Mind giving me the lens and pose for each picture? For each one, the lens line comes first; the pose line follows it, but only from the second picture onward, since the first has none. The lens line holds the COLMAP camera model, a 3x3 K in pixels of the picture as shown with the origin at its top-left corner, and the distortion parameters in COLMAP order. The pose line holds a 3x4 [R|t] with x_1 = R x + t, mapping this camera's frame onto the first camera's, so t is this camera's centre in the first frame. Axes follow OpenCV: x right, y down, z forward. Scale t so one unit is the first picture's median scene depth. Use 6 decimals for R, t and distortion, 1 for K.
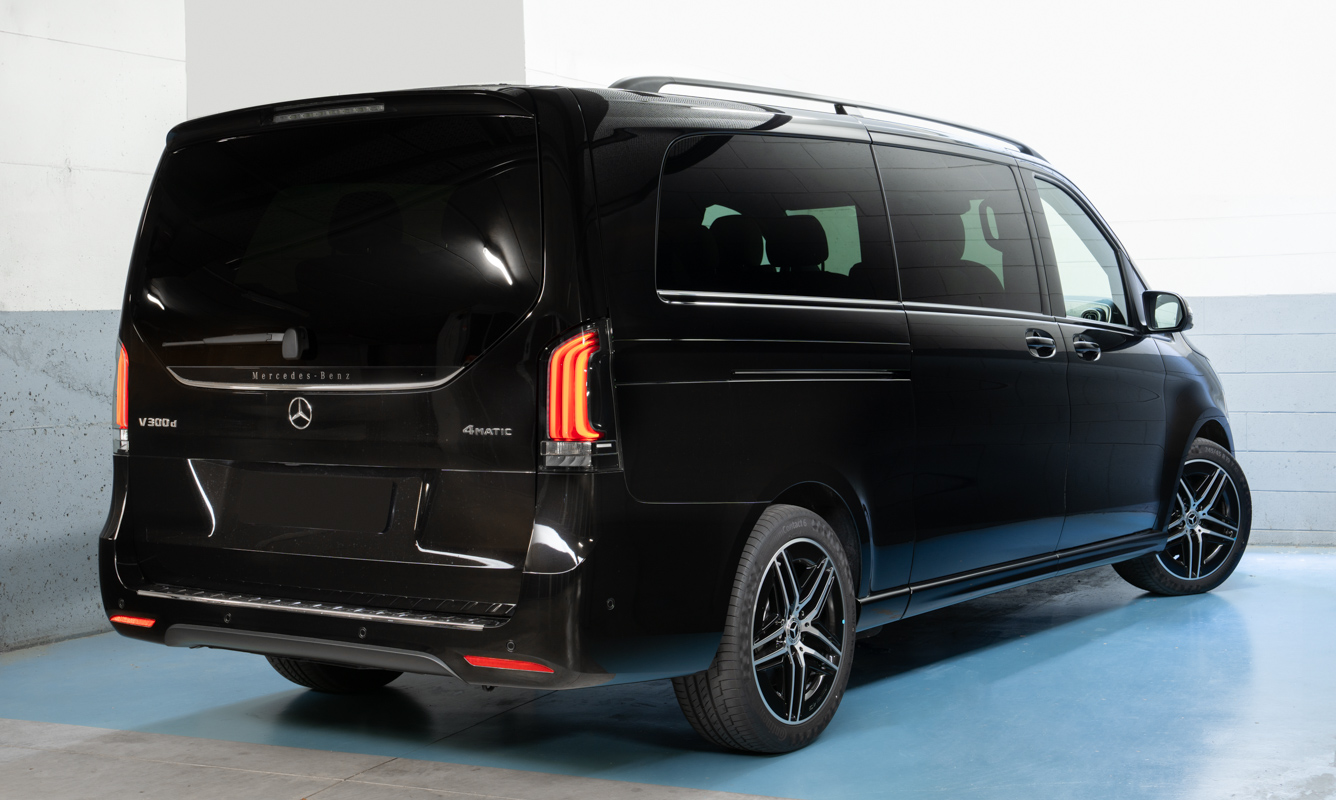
lens RADIAL K [[1838.3, 0, 604.3], [0, 1838.3, 376.8], [0, 0, 1]] dist [0.270945, 0.023601]
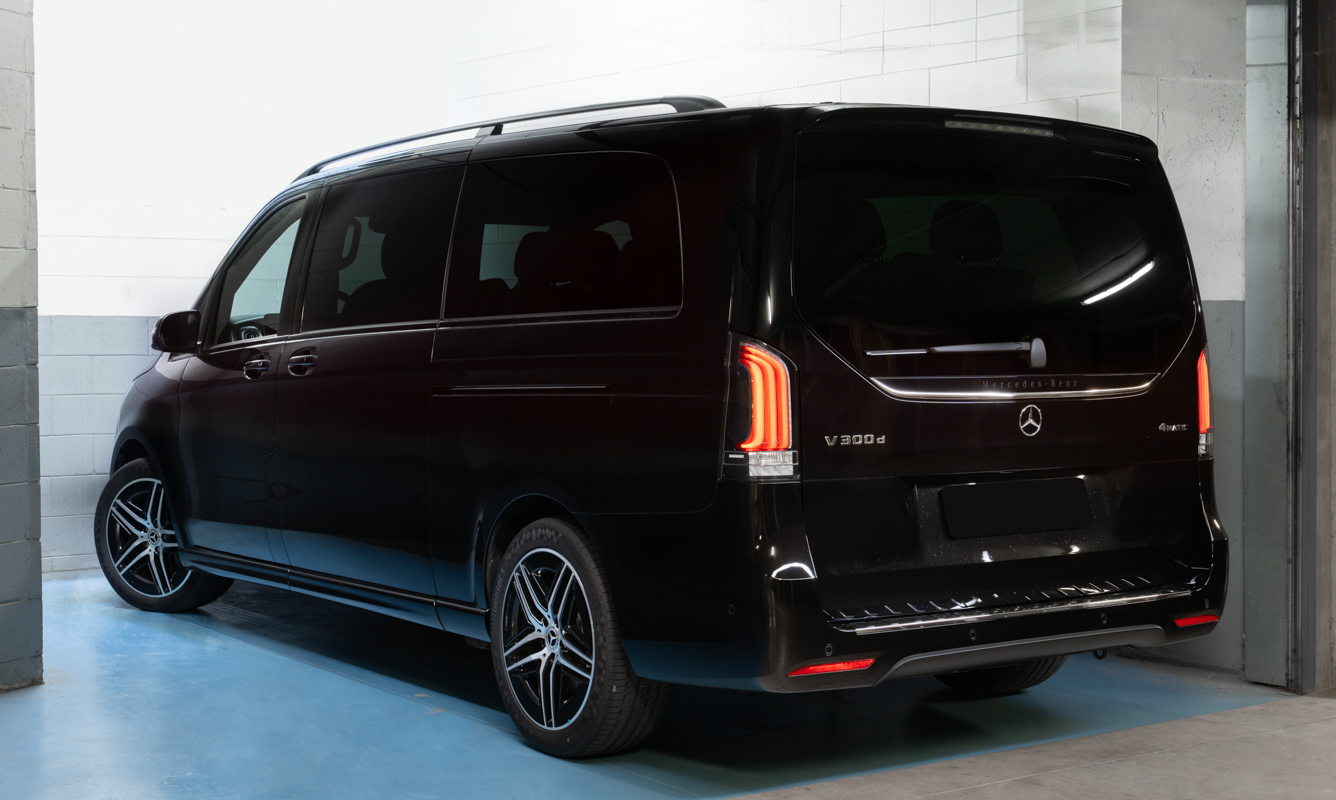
lens RADIAL K [[1893.0, 0, 668.0], [0, 1893.0, 400.0], [0, 0, 1]] dist [0.008393, -0.033026]
pose [[0.308670, -0.017471, 0.951009, -1.219033], [0.016546, 0.999779, 0.012996, -0.008634], [-0.951025, 0.011724, 0.308891, 0.865480]]
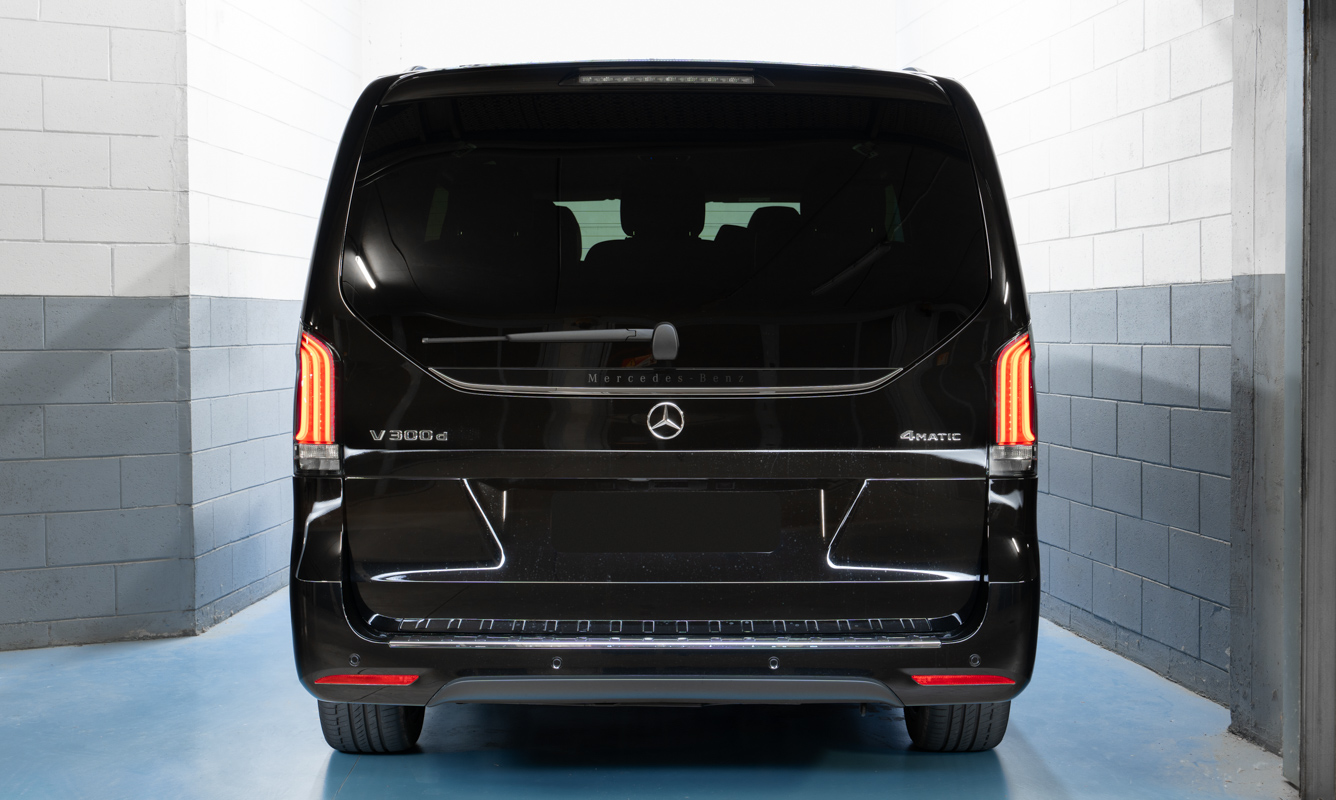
lens RADIAL K [[1976.6, 0, 668.0], [0, 1976.6, 400.0], [0, 0, 1]] dist [0.012652, 0.055631]
pose [[0.807569, -0.009119, 0.589702, -0.711134], [0.001728, 0.999913, 0.013096, -0.002477], [-0.589770, -0.009557, 0.807514, 0.246984]]
